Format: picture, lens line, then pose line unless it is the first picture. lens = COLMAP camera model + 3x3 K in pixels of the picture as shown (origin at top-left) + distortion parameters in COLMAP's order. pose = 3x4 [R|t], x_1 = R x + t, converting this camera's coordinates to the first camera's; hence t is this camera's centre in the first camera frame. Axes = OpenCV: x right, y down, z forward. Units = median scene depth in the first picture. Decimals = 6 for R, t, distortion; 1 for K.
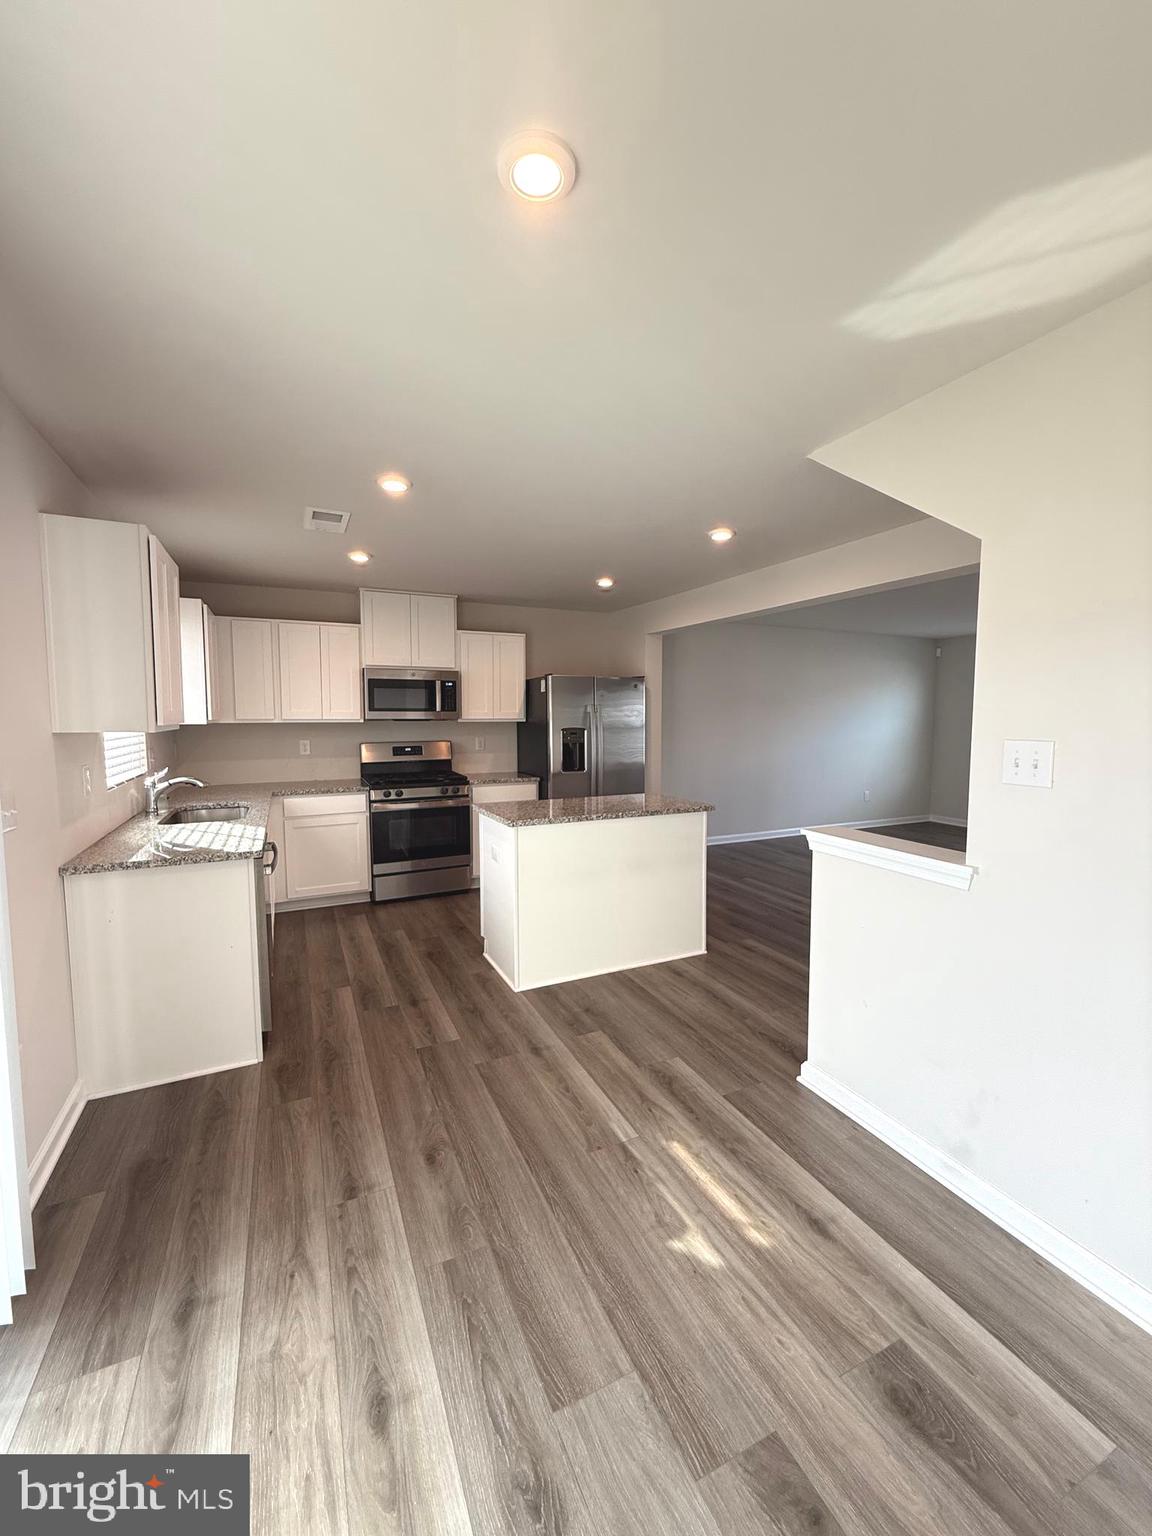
lens RADIAL K [[612.4, 0, 571.1], [0, 612.4, 763.1], [0, 0, 1]] dist [0.000271, -0.000722]
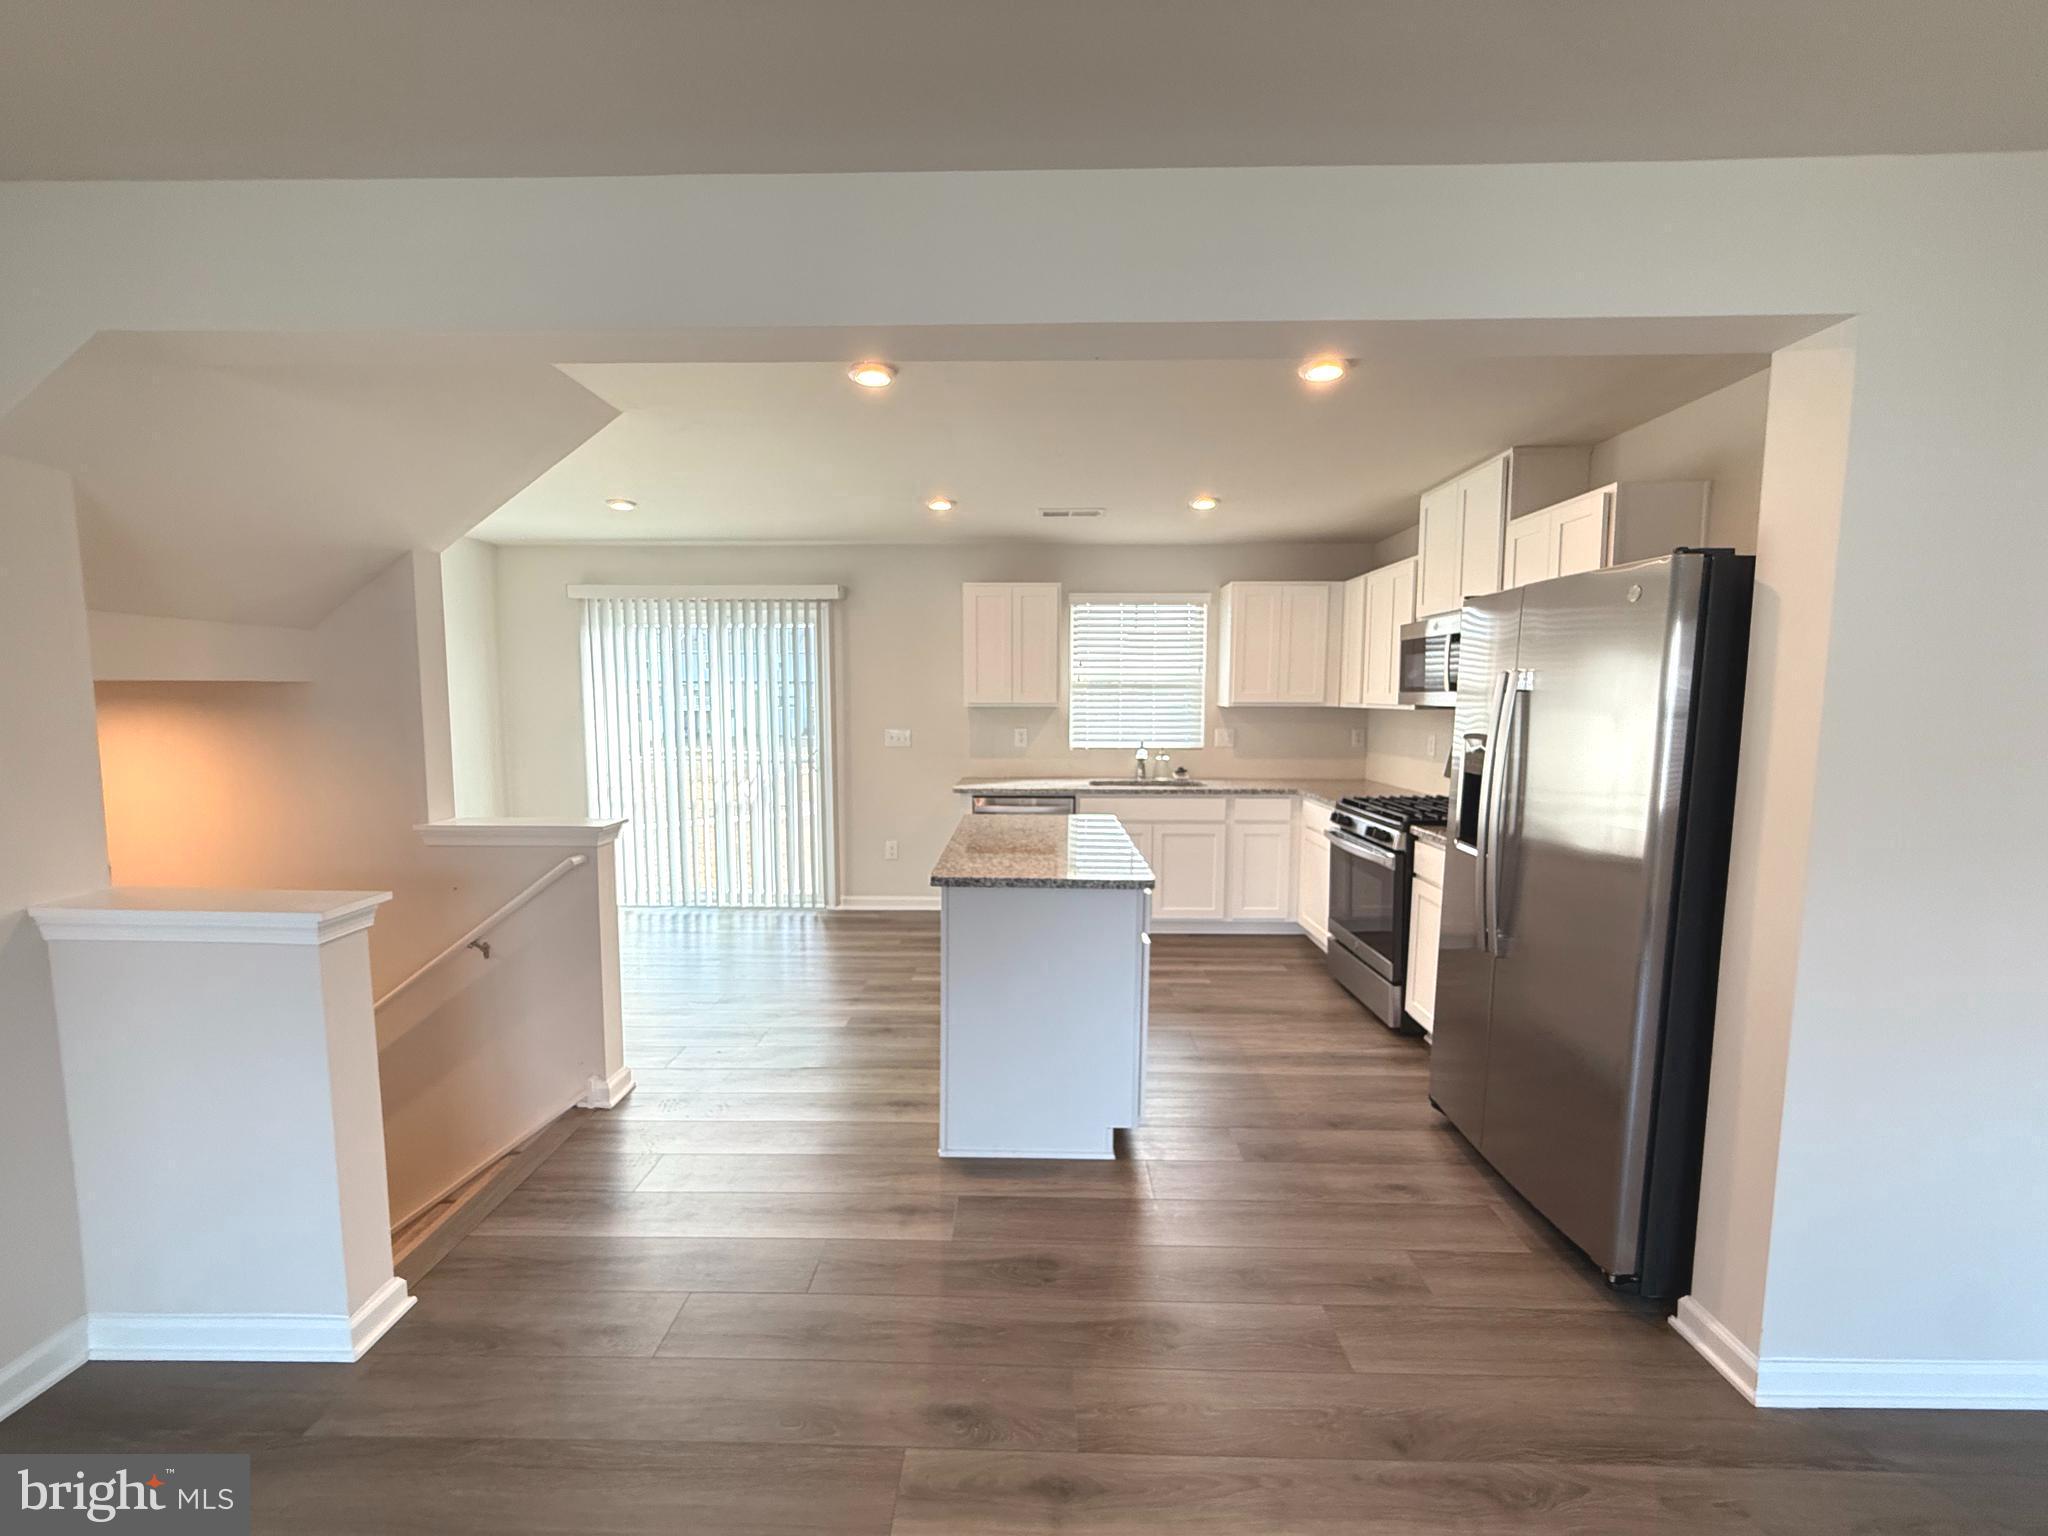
lens RADIAL K [[816.5, 0, 1017.5], [0, 816.5, 778.0], [0, 0, 1]] dist [0.000271, -0.000722]
pose [[-0.441571, 0.090258, -0.892675, 0.819988], [-0.072032, 0.988150, 0.135543, -0.112406], [0.894330, 0.124153, -0.429837, 1.379779]]
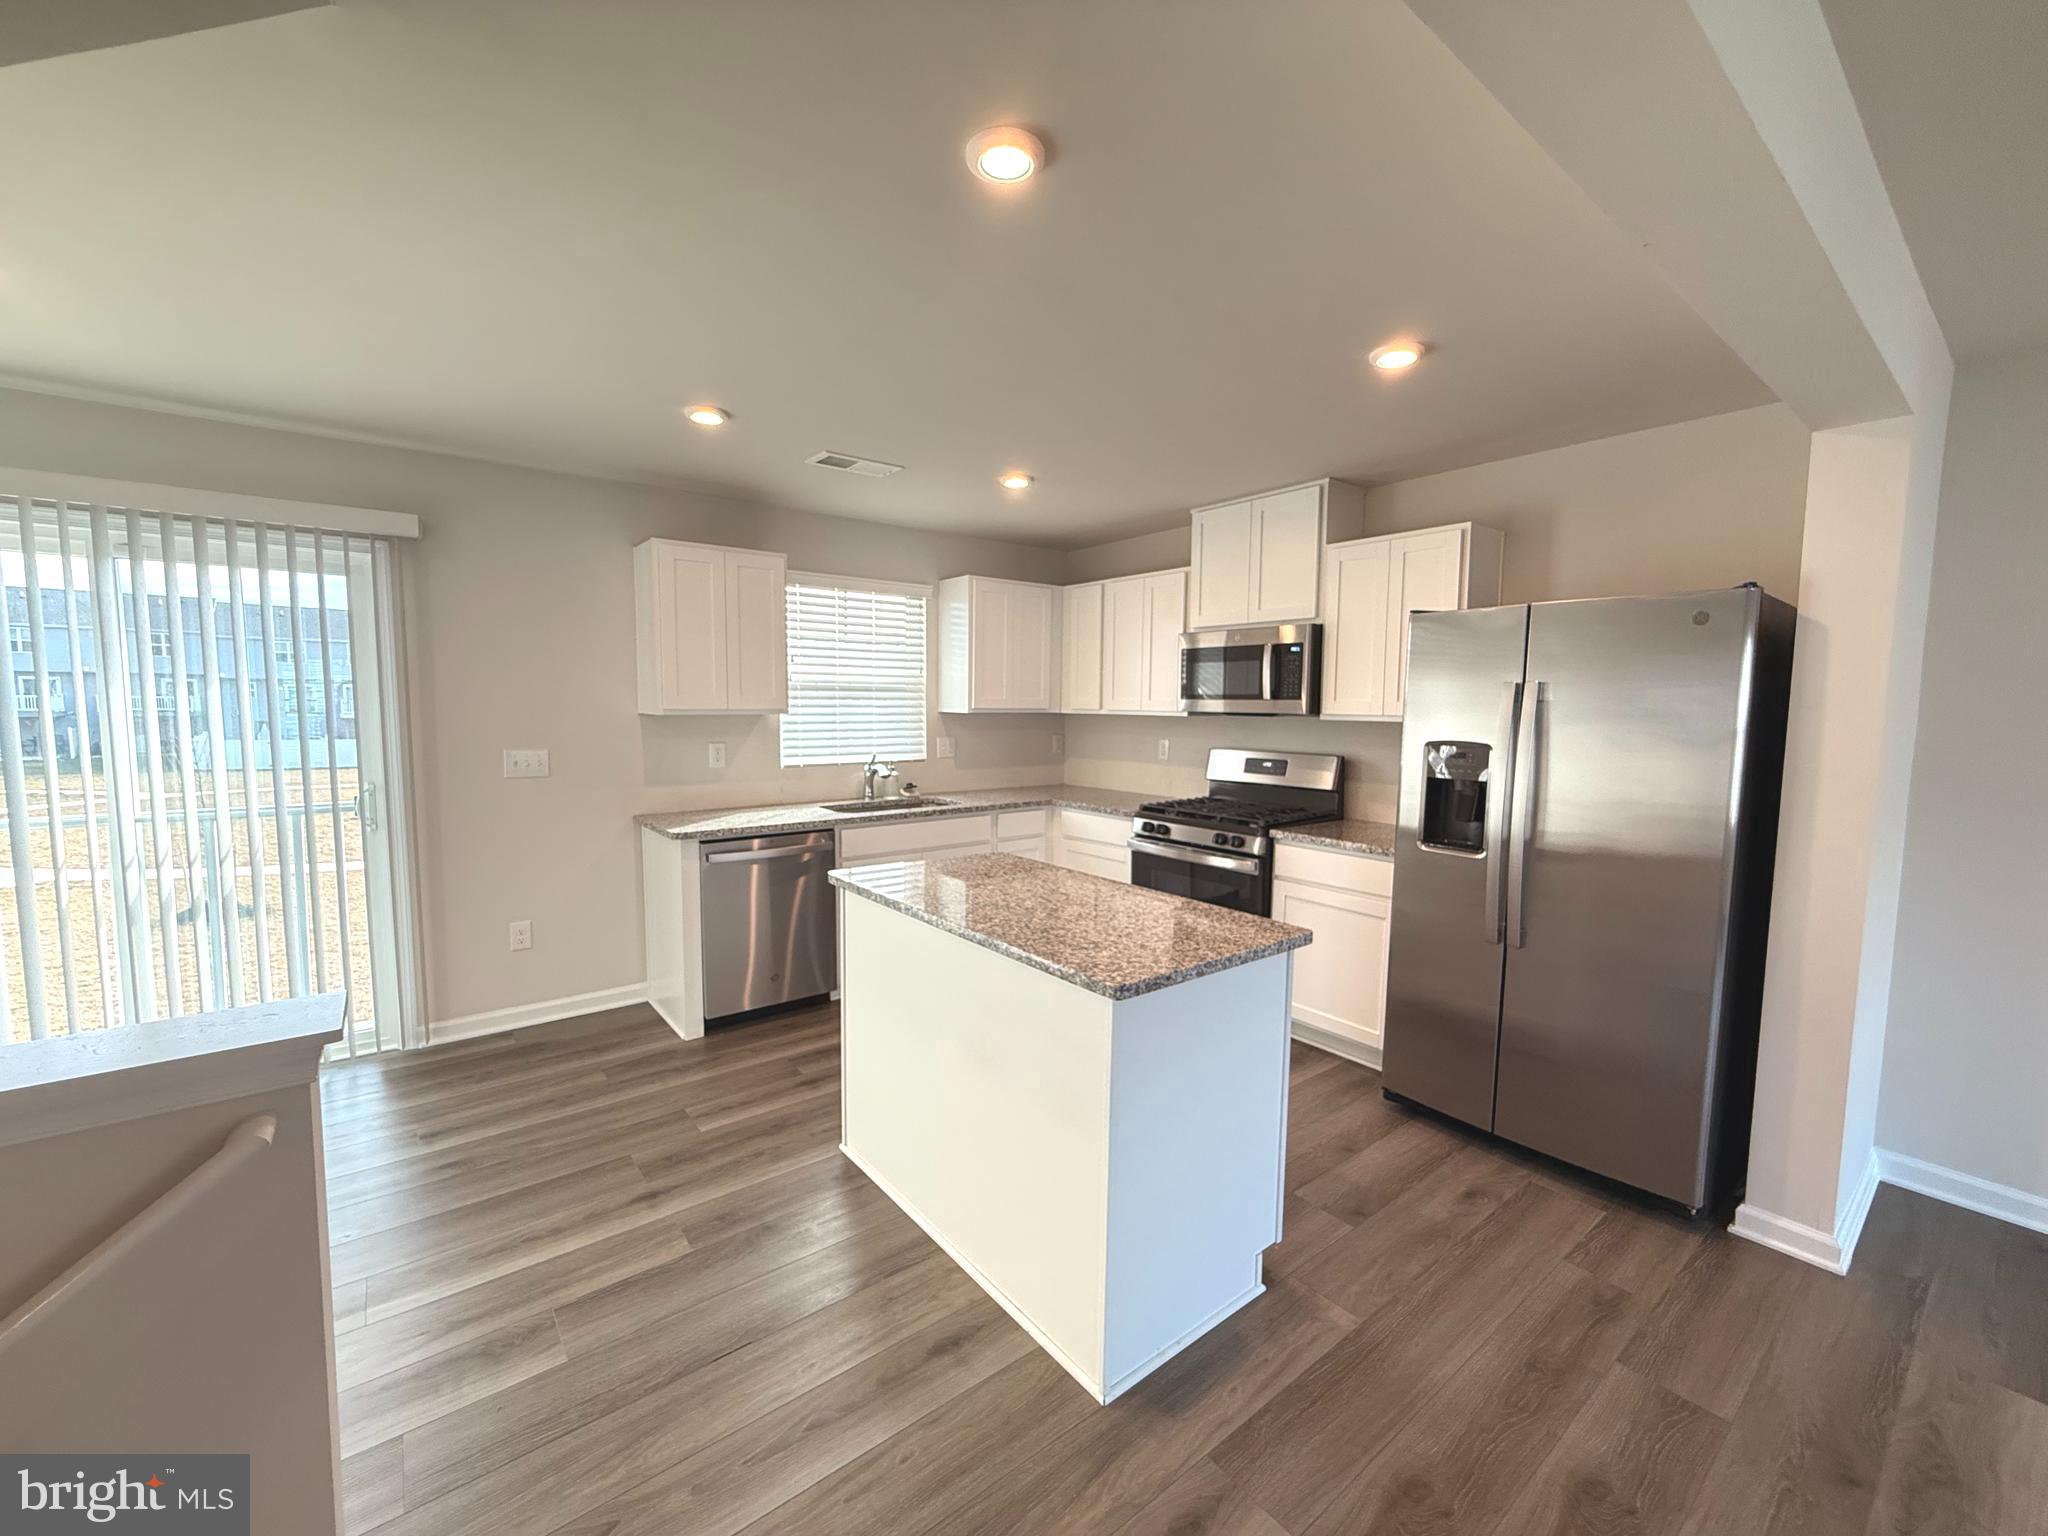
lens RADIAL K [[816.5, 0, 1018.6], [0, 816.5, 776.3], [0, 0, 1]] dist [0.000271, -0.000722]
pose [[0.222167, 0.091891, -0.970669, 0.650010], [-0.085028, 0.993582, 0.074598, -0.072198], [0.971294, 0.065961, 0.228555, 0.865446]]
